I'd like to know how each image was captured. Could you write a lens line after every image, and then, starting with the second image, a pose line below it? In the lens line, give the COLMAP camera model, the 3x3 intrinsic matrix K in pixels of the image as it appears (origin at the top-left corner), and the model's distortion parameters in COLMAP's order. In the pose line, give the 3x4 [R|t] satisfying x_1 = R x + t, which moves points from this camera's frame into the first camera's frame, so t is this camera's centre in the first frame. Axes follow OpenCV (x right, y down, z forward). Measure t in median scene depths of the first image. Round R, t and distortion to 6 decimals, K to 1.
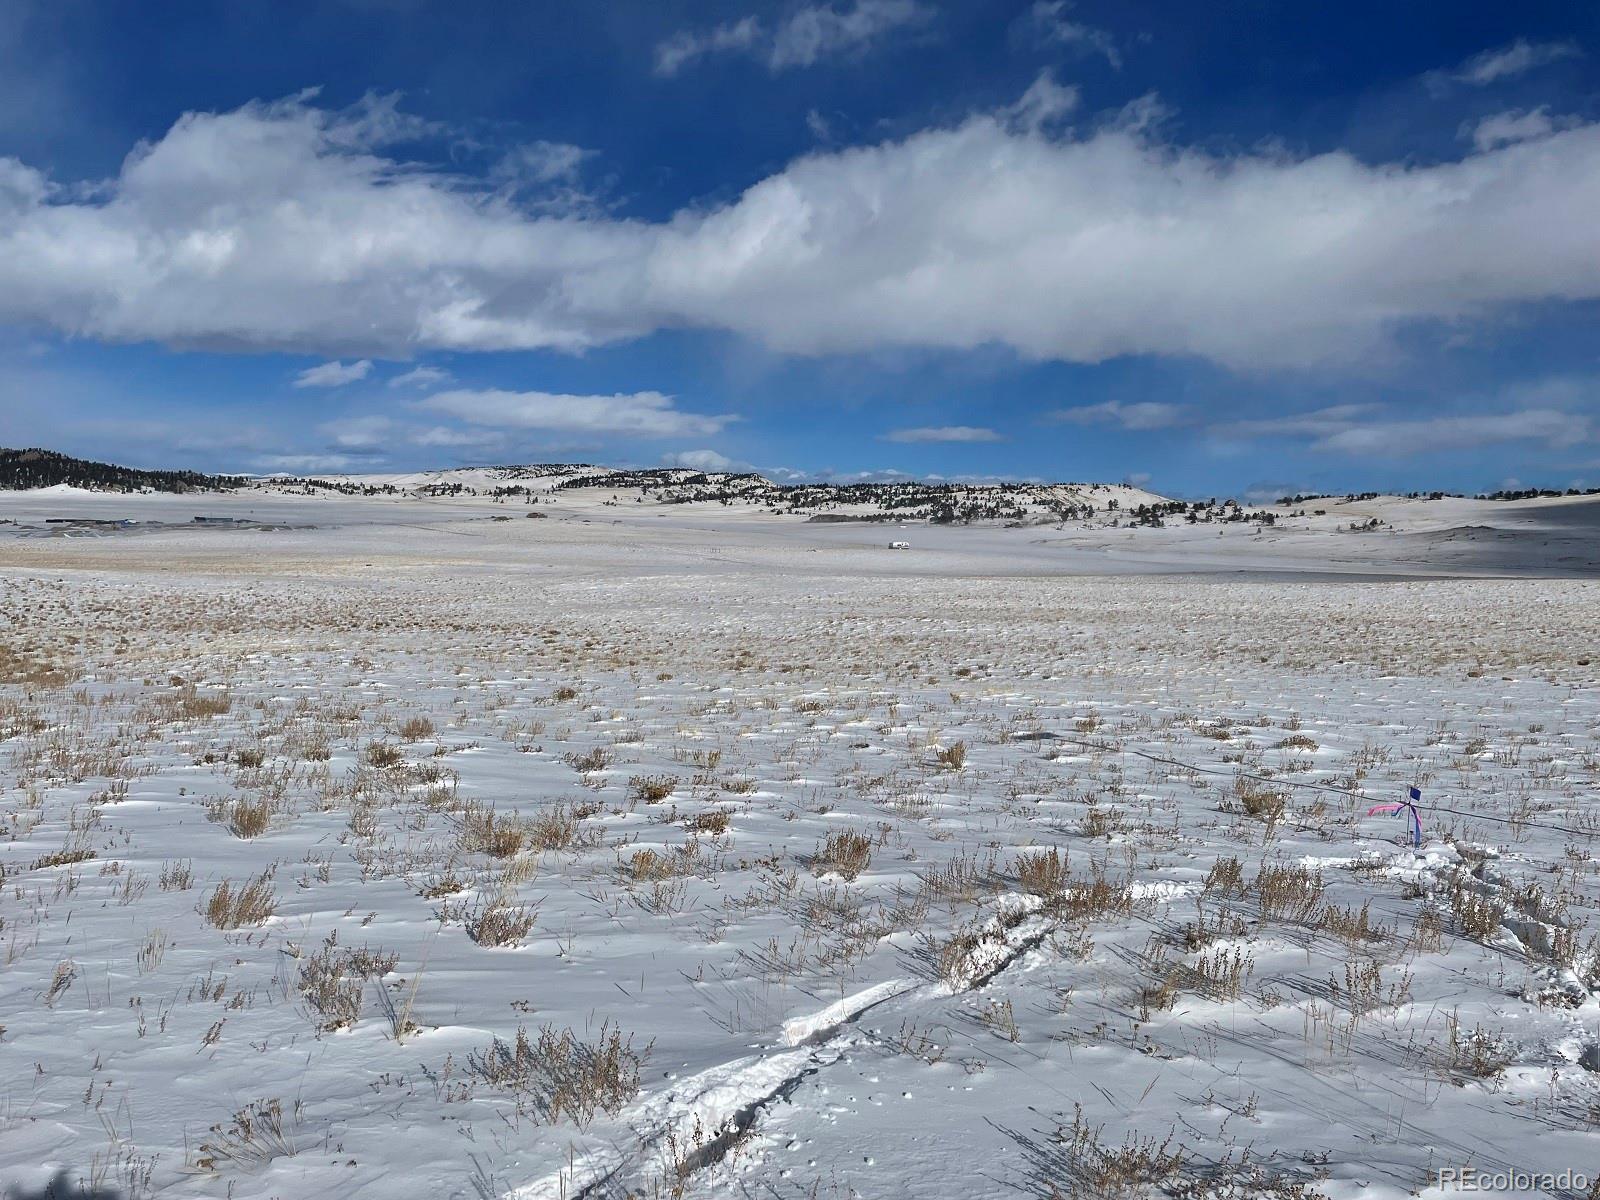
lens RADIAL K [[1169.9, 0, 802.4], [0, 1169.9, 585.9], [0, 0, 1]] dist [0.076609, -0.111078]
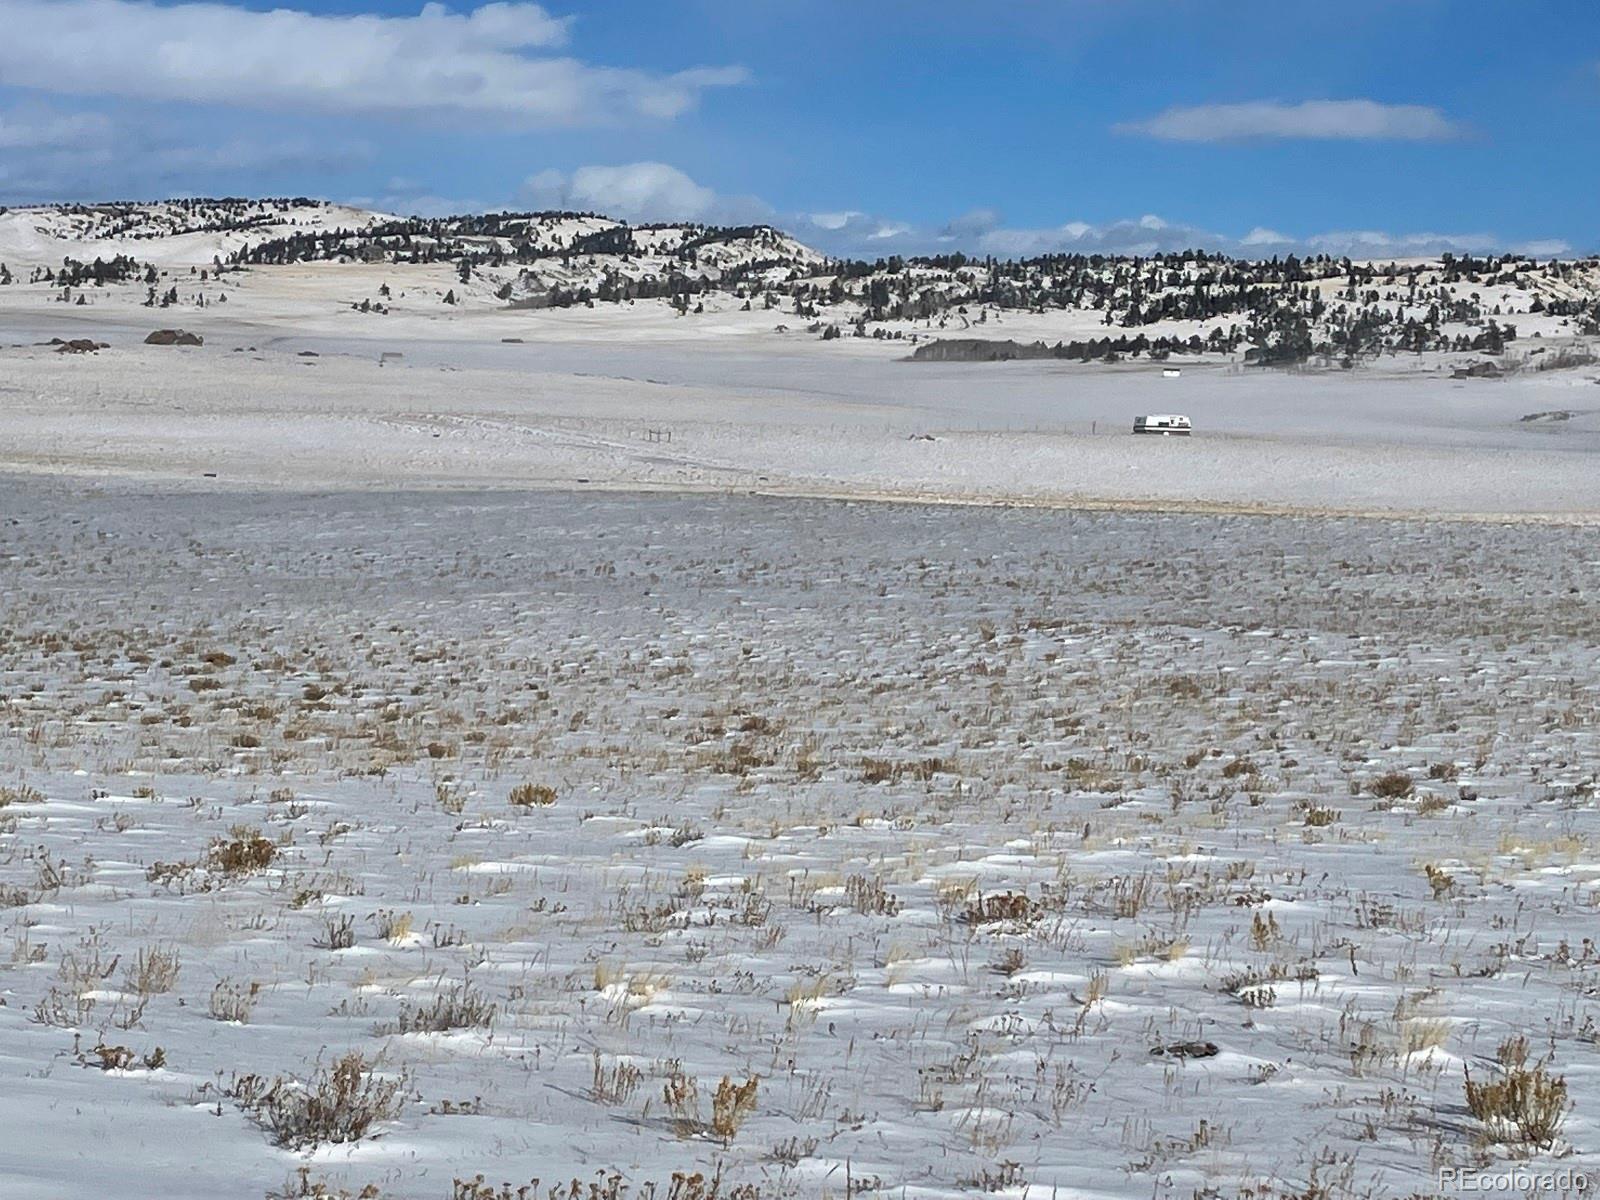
lens RADIAL K [[3130.1, 0, 782.7], [0, 3130.1, 617.1], [0, 0, 1]] dist [0.092622, 0.000000]
pose [[0.999469, 0.007656, -0.031664, -0.008353], [-0.006820, 0.999627, 0.026431, 0.000336], [0.031854, -0.026201, 0.999149, 0.044577]]
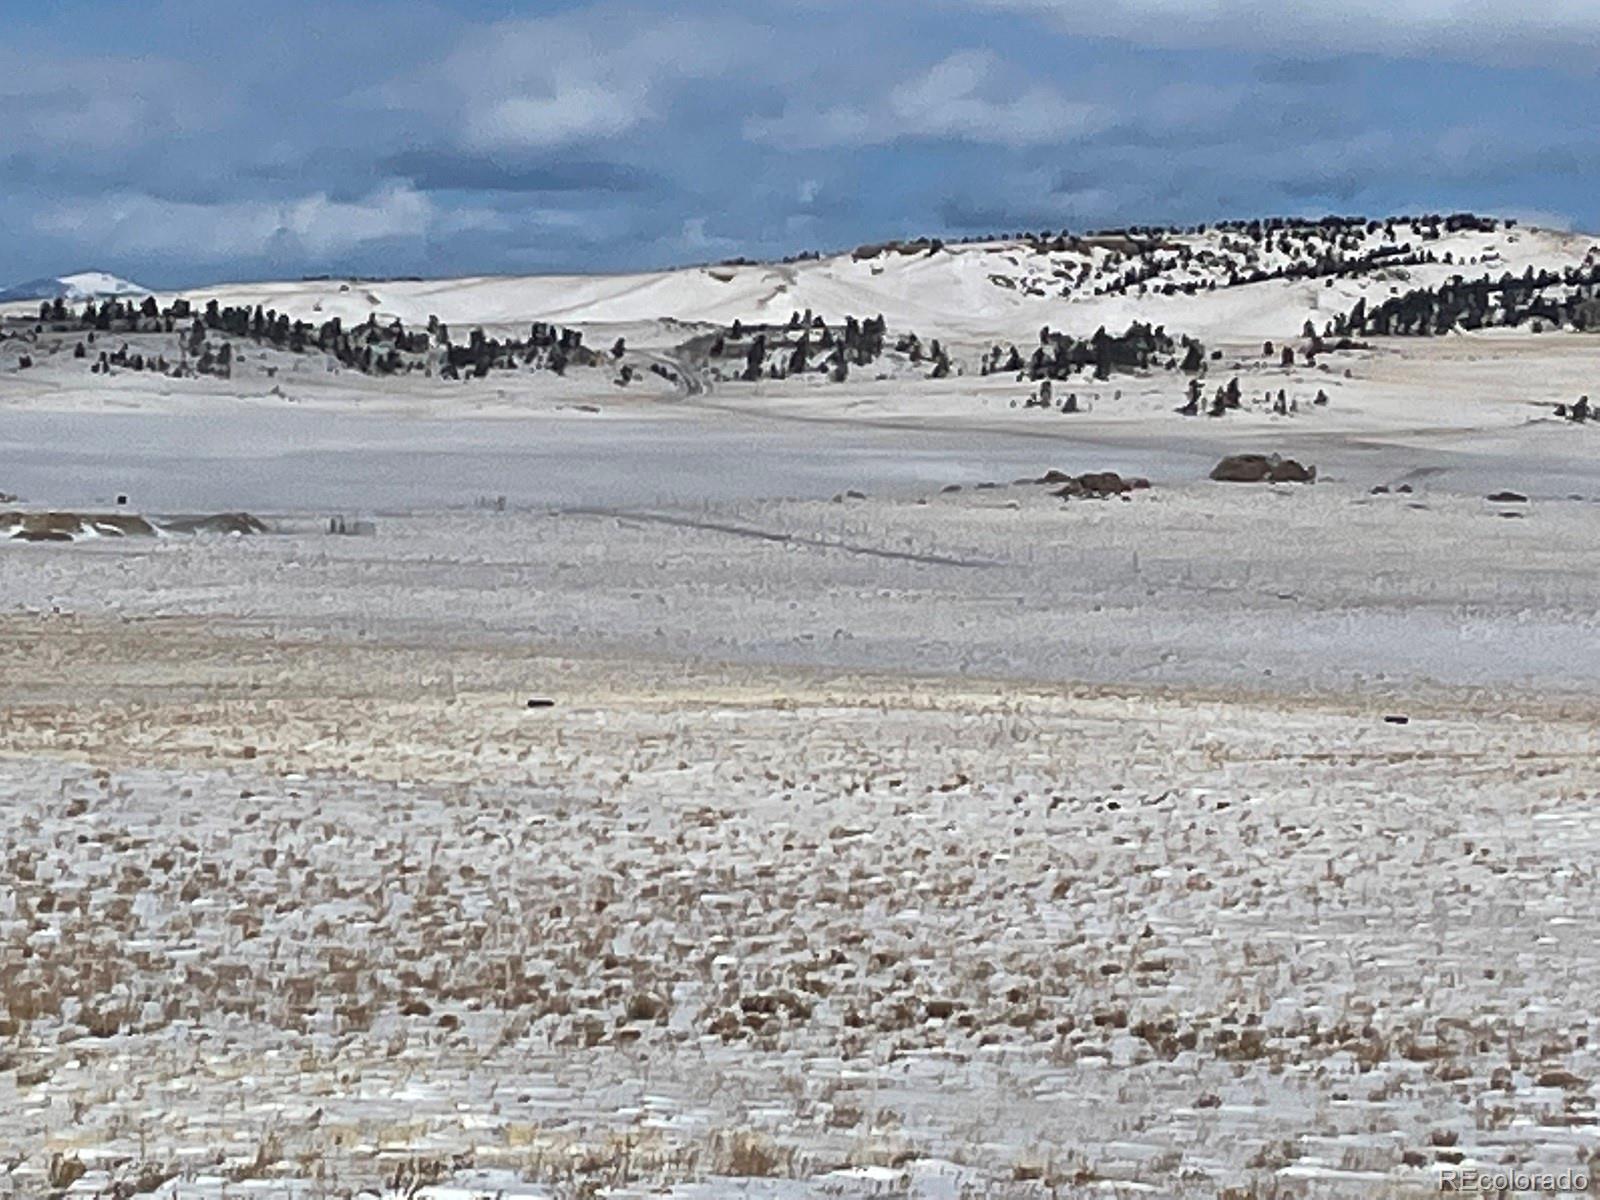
lens RADIAL K [[5603.0, 0, 761.3], [0, 5603.0, 628.7], [0, 0, 1]] dist [0.036160, 0.000000]
pose [[0.963282, 0.008301, -0.268364, -0.113027], [-0.017892, 0.999285, -0.033311, 0.001681], [0.267895, 0.036889, 0.962742, 0.122969]]
